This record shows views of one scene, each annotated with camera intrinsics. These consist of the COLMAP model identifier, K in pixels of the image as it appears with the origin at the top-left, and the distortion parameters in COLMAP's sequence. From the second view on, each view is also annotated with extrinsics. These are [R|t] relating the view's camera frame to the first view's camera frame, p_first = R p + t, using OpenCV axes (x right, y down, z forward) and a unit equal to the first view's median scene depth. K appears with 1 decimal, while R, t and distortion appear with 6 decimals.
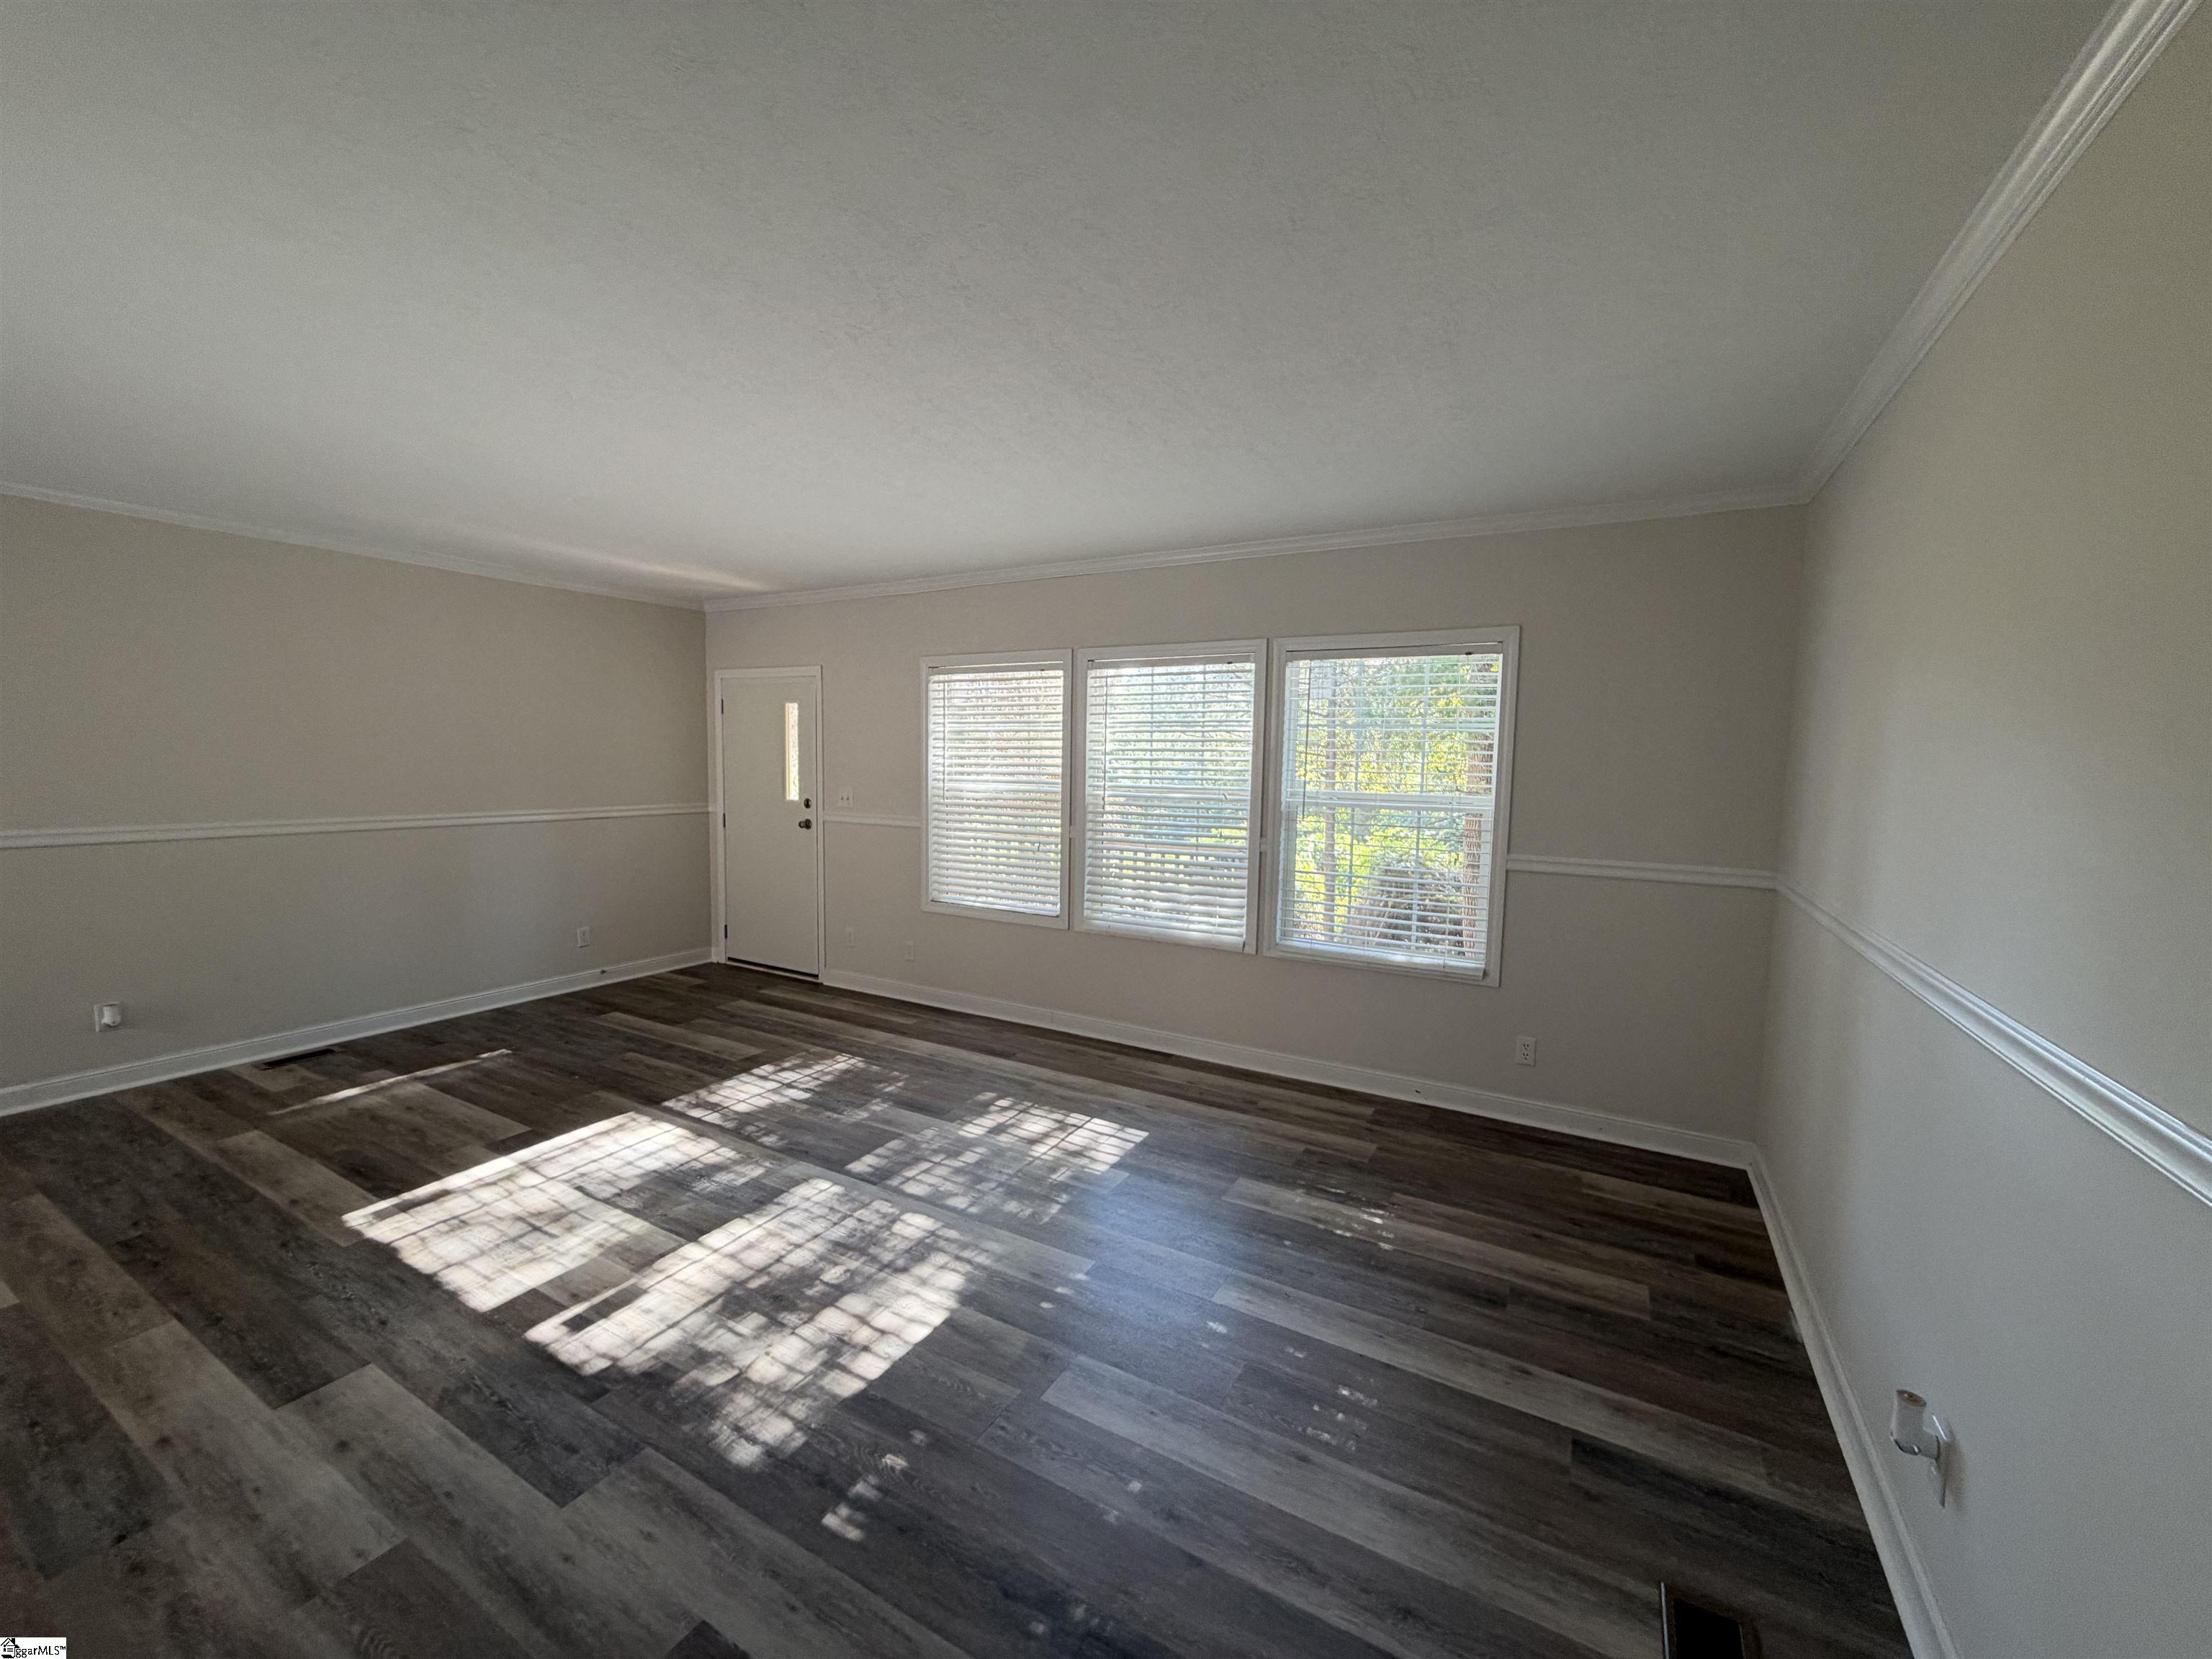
lens RADIAL K [[886.0, 0, 1090.7], [0, 886.0, 829.1], [0, 0, 1]] dist [0.002077, -0.000840]
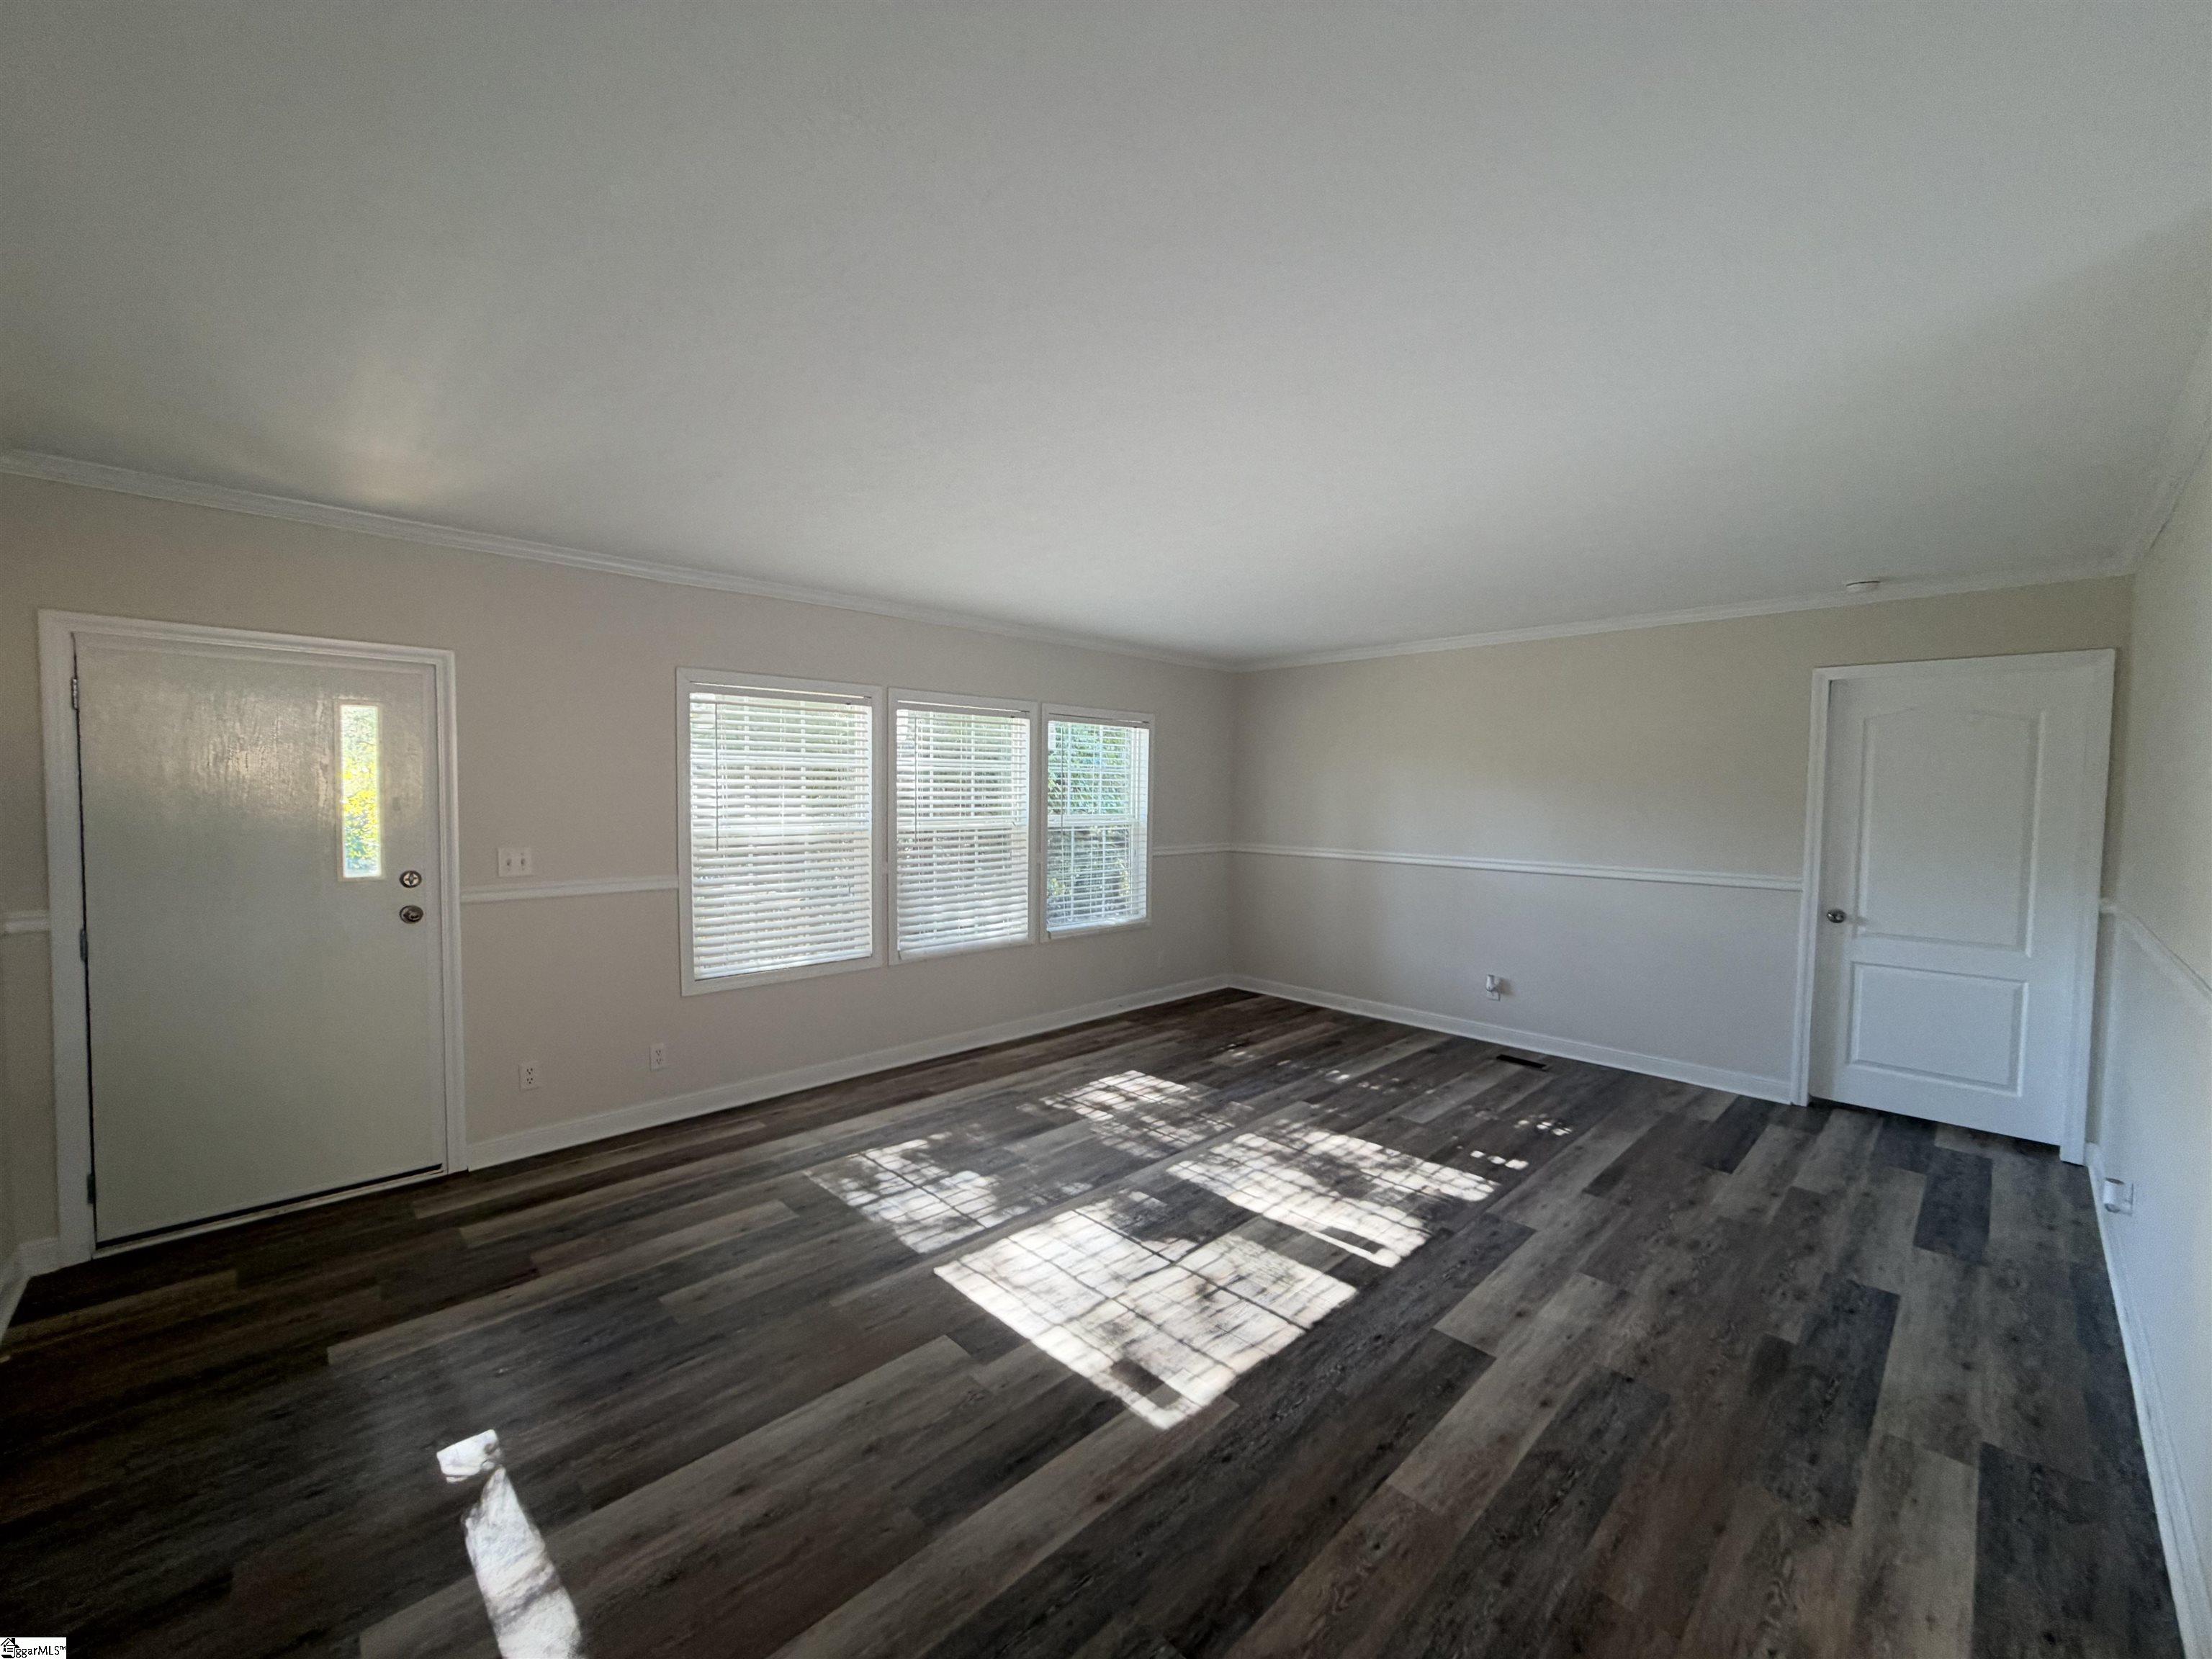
lens RADIAL K [[886.0, 0, 1110.6], [0, 886.0, 831.2], [0, 0, 1]] dist [0.002077, -0.000840]
pose [[0.264685, -0.061519, 0.962371, -1.228027], [0.072137, 0.996430, 0.043856, -0.085998], [-0.961633, 0.057815, 0.268178, 0.642403]]
